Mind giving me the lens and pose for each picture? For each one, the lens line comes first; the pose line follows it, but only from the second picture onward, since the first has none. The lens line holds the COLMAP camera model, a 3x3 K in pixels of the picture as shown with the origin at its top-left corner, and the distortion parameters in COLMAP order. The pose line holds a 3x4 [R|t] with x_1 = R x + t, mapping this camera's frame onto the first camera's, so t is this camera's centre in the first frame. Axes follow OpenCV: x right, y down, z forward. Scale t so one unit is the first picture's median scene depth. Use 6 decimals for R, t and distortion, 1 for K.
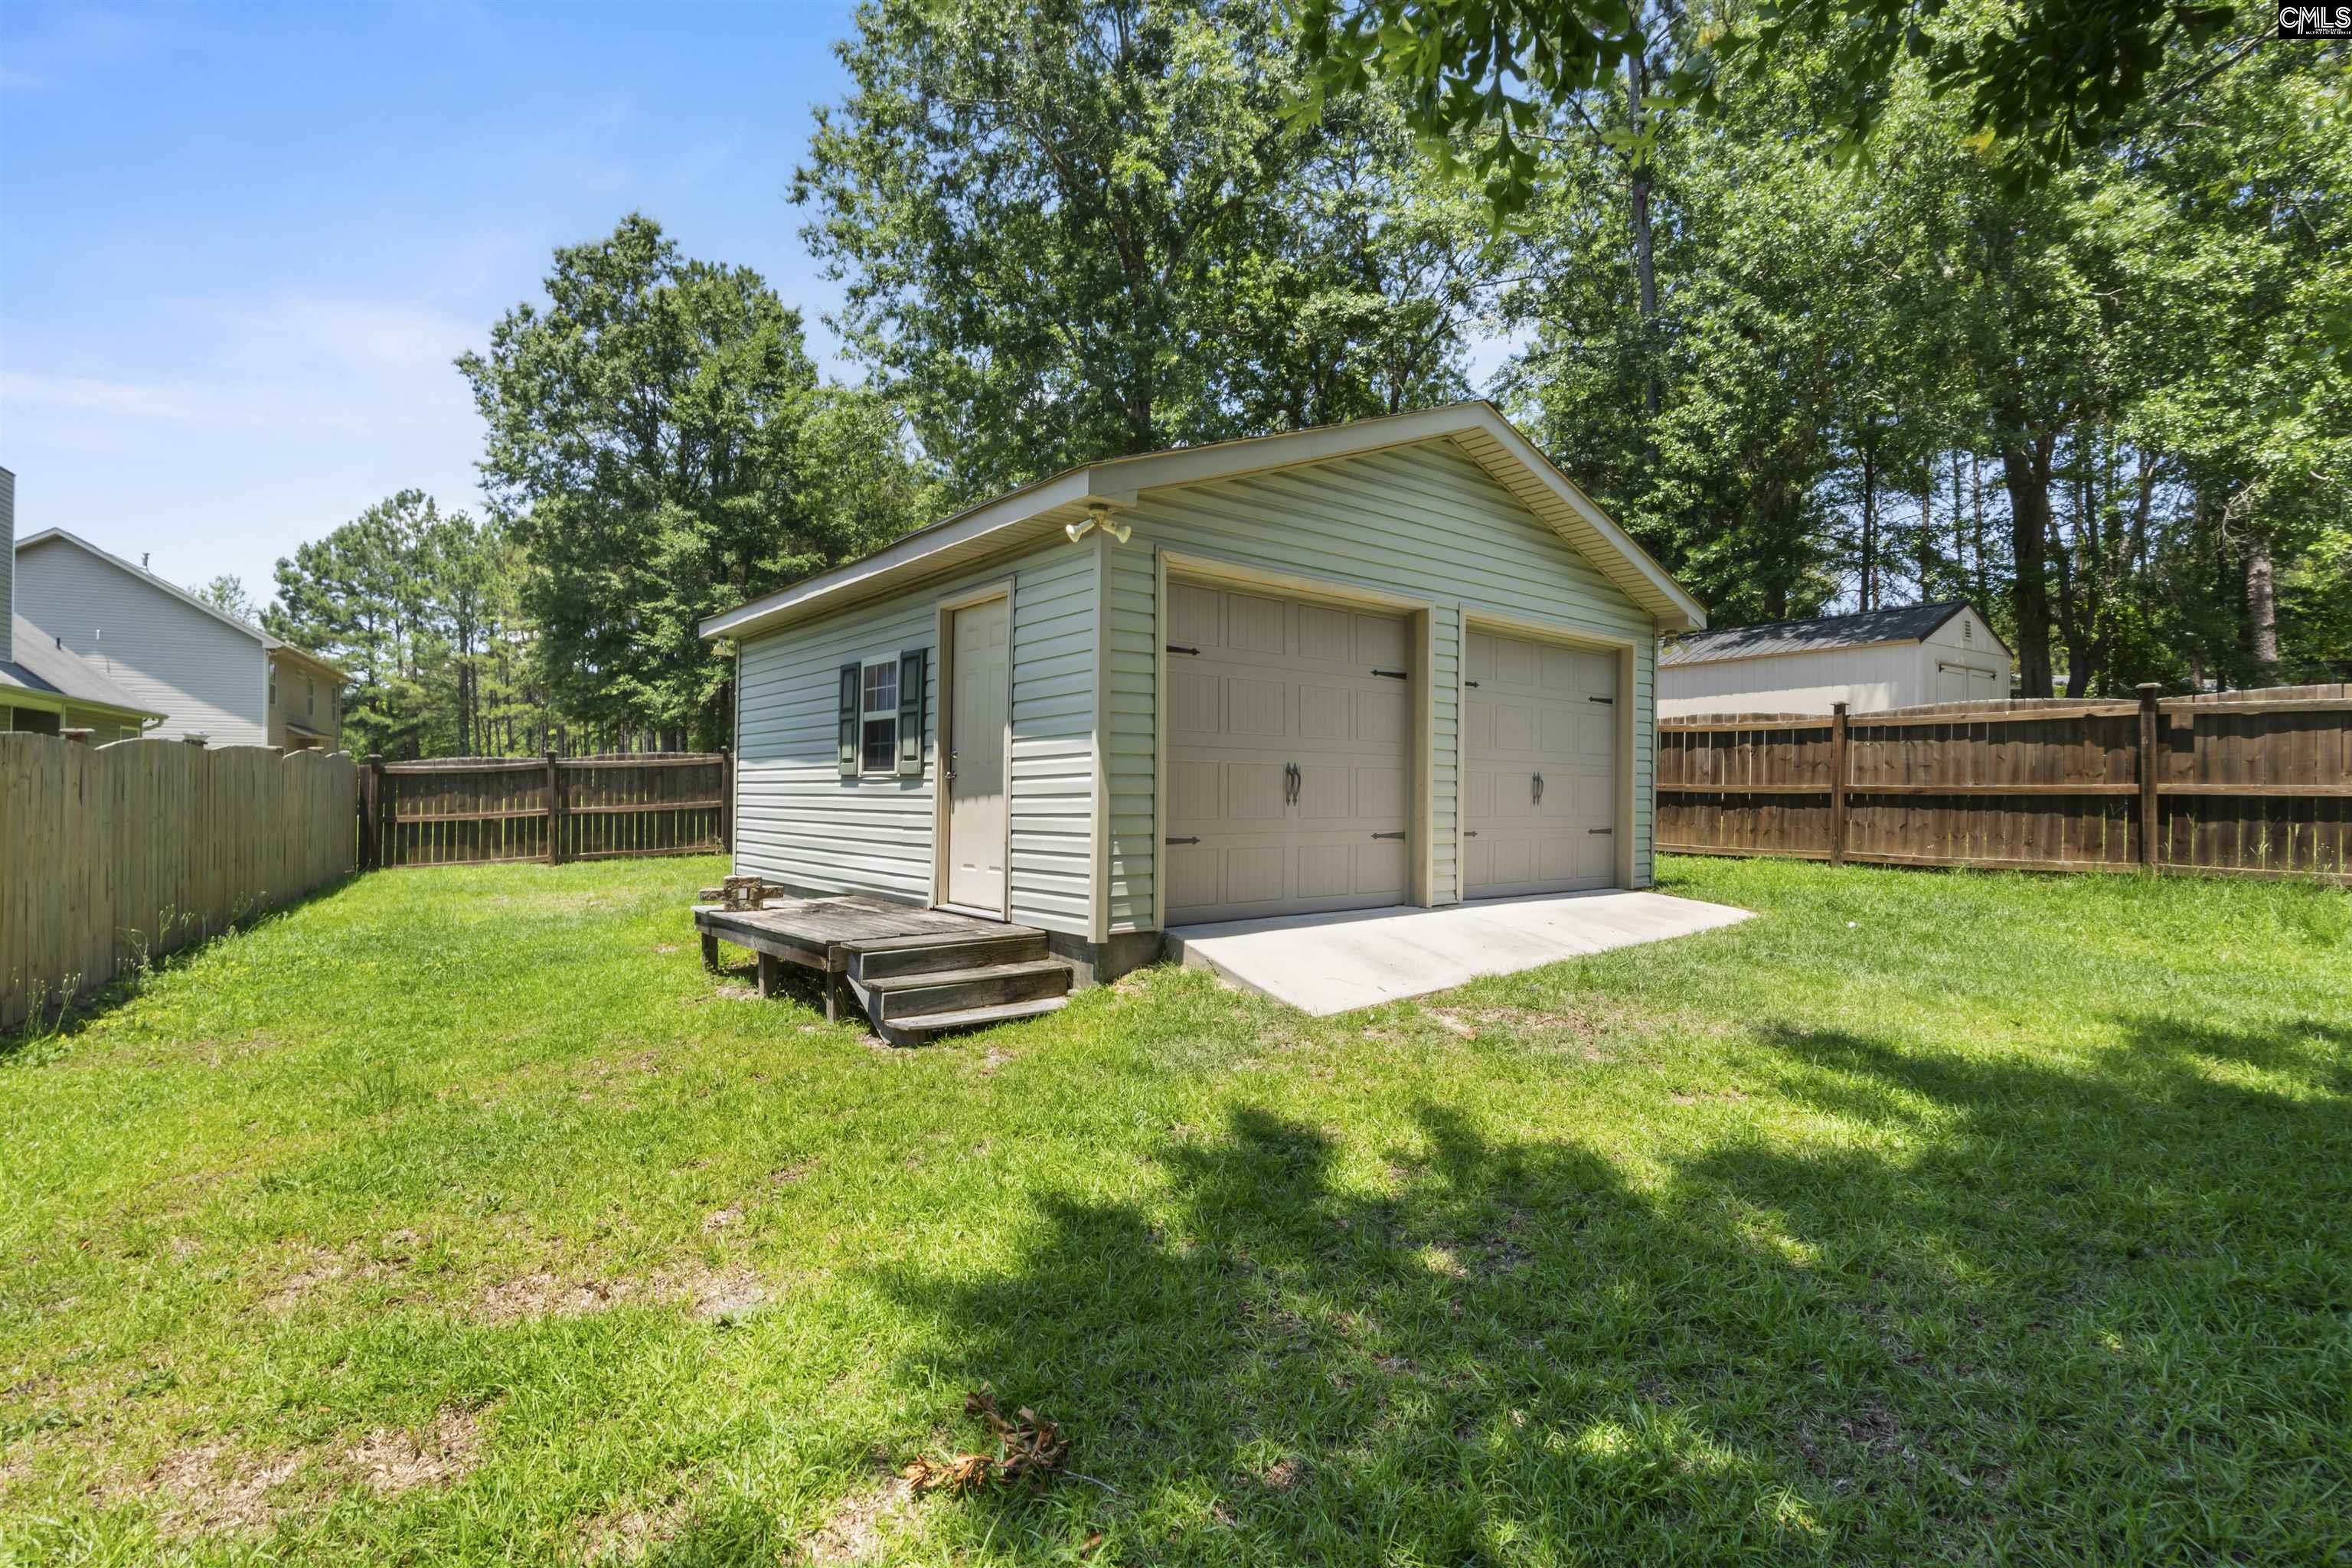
lens RADIAL K [[1098.3, 0, 1174.2], [0, 1098.3, 783.3], [0, 0, 1]] dist [-0.002242, -0.000263]
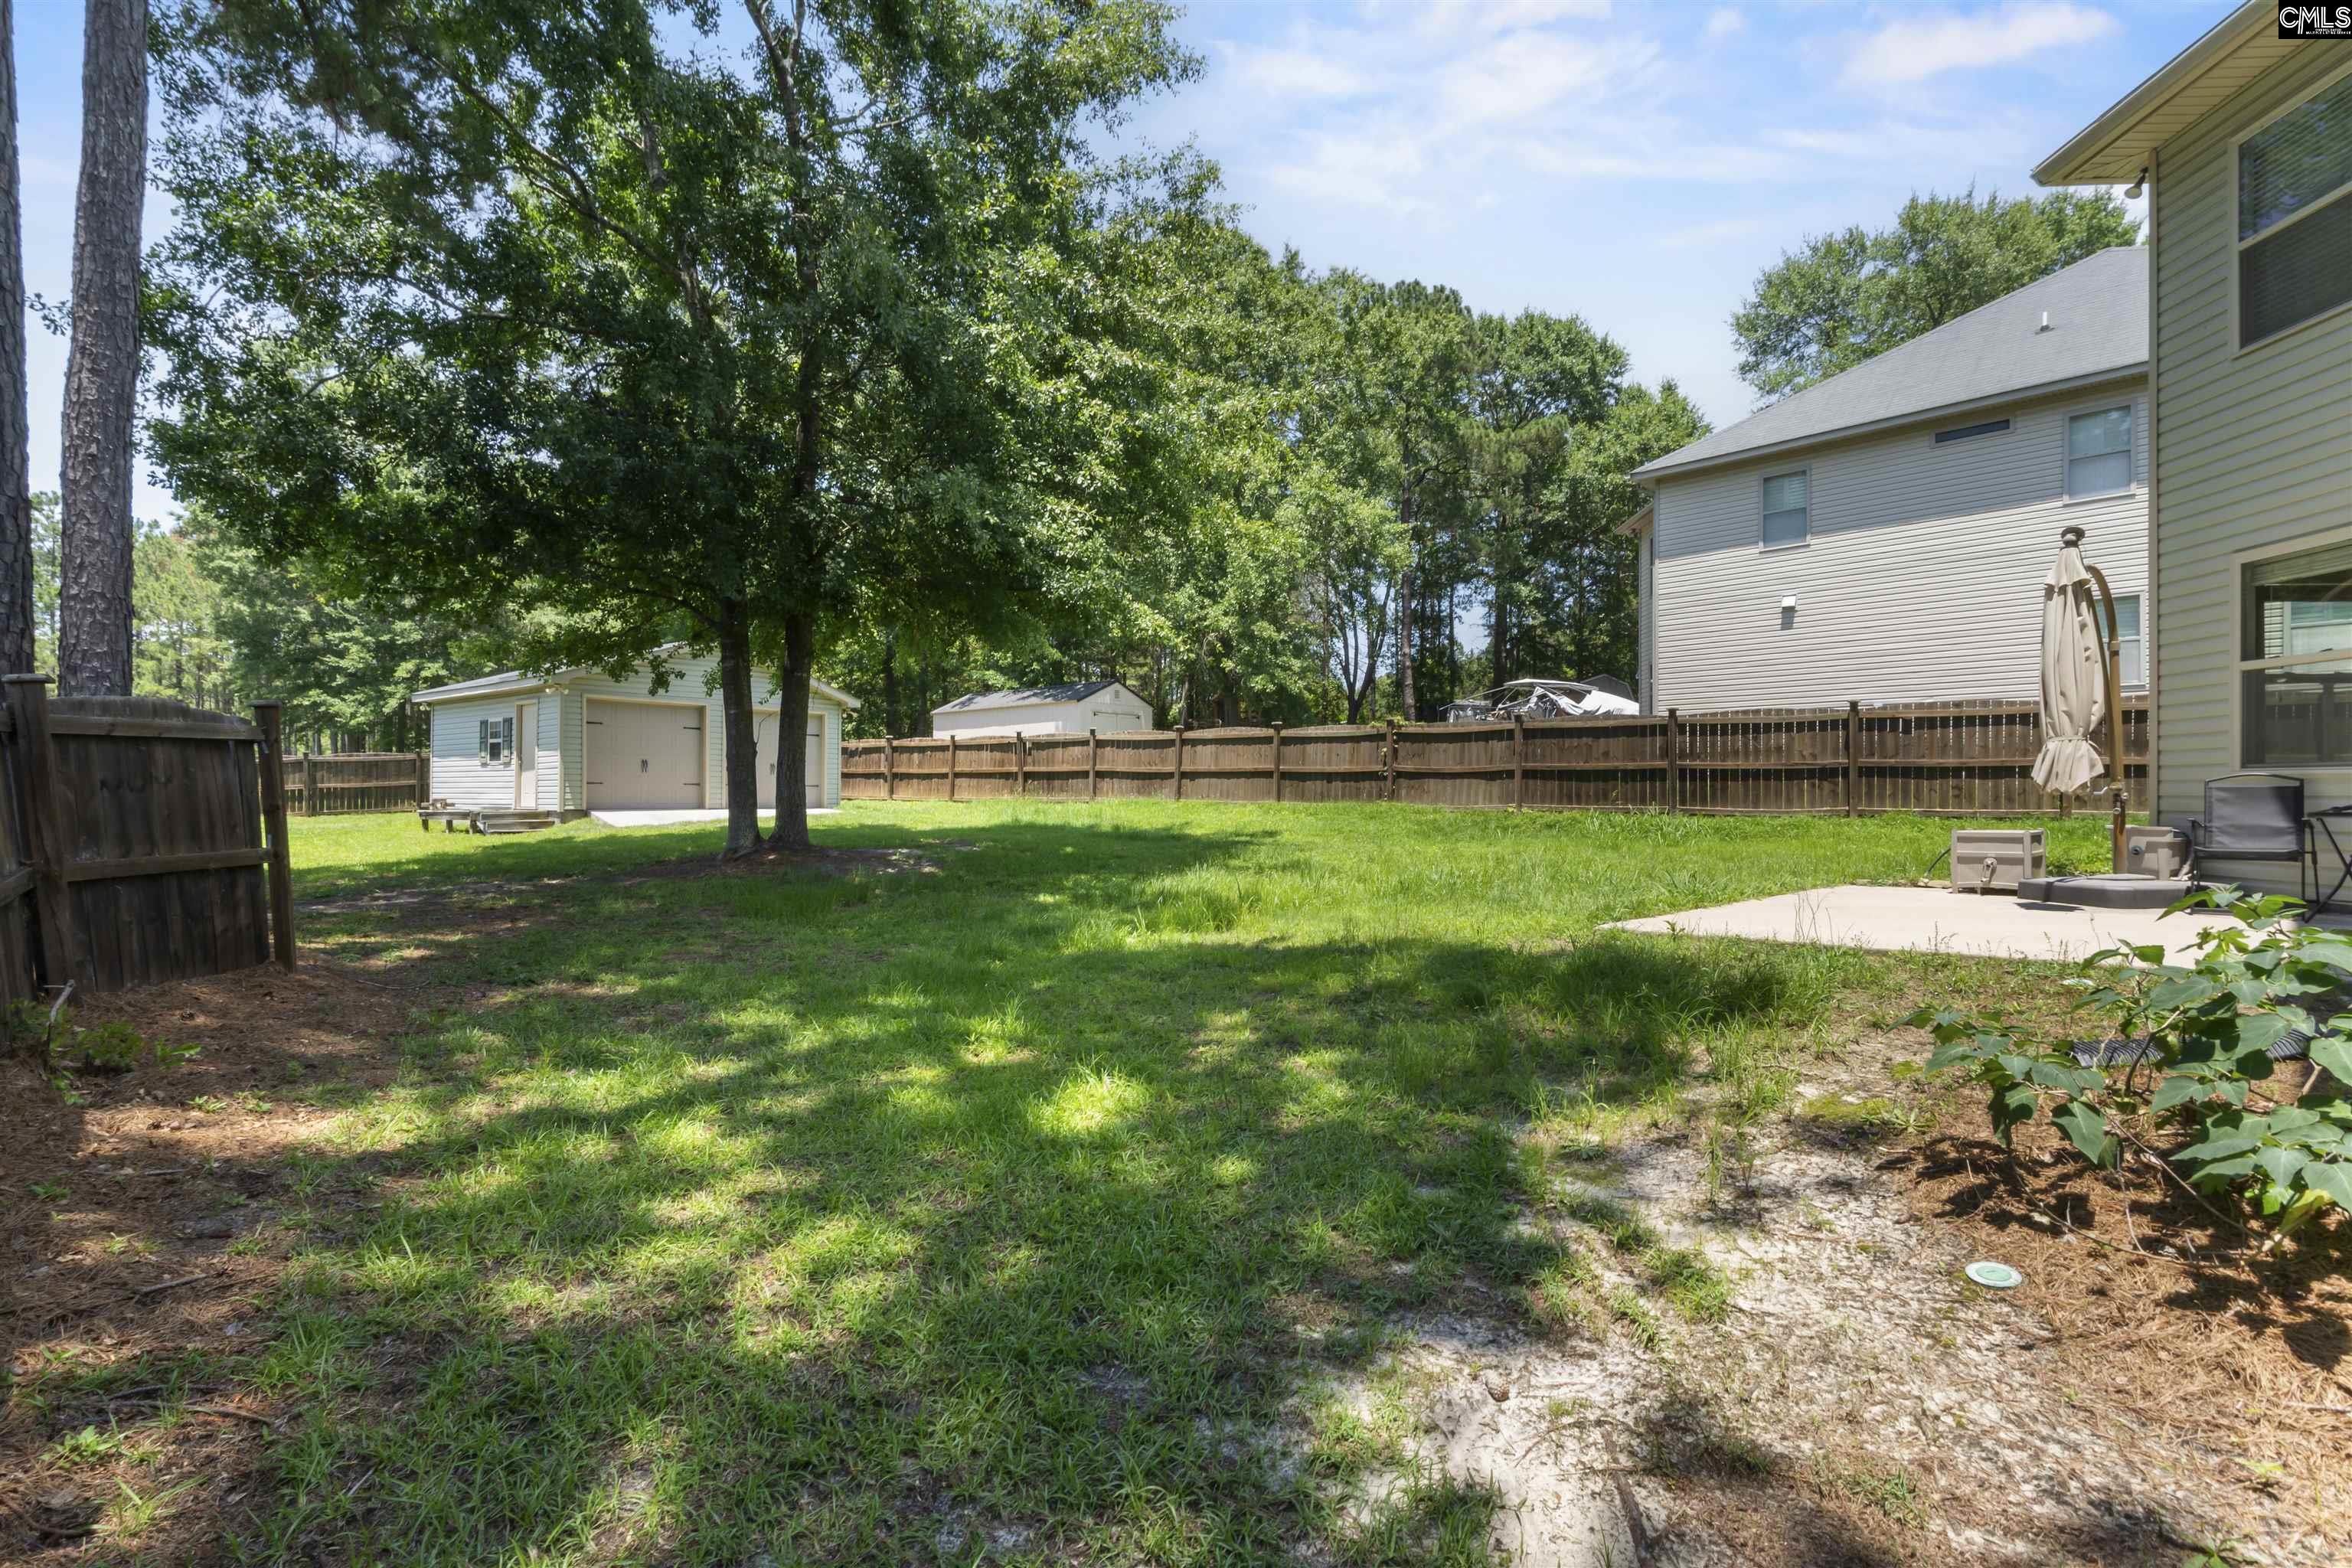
lens RADIAL K [[1098.3, 0, 1178.2], [0, 1098.3, 792.9], [0, 0, 1]] dist [-0.002242, -0.000263]
pose [[0.971883, -0.005339, 0.235402, 0.344741], [0.002973, 0.999941, 0.010404, 0.020348], [-0.235444, -0.009412, 0.971842, -0.956059]]
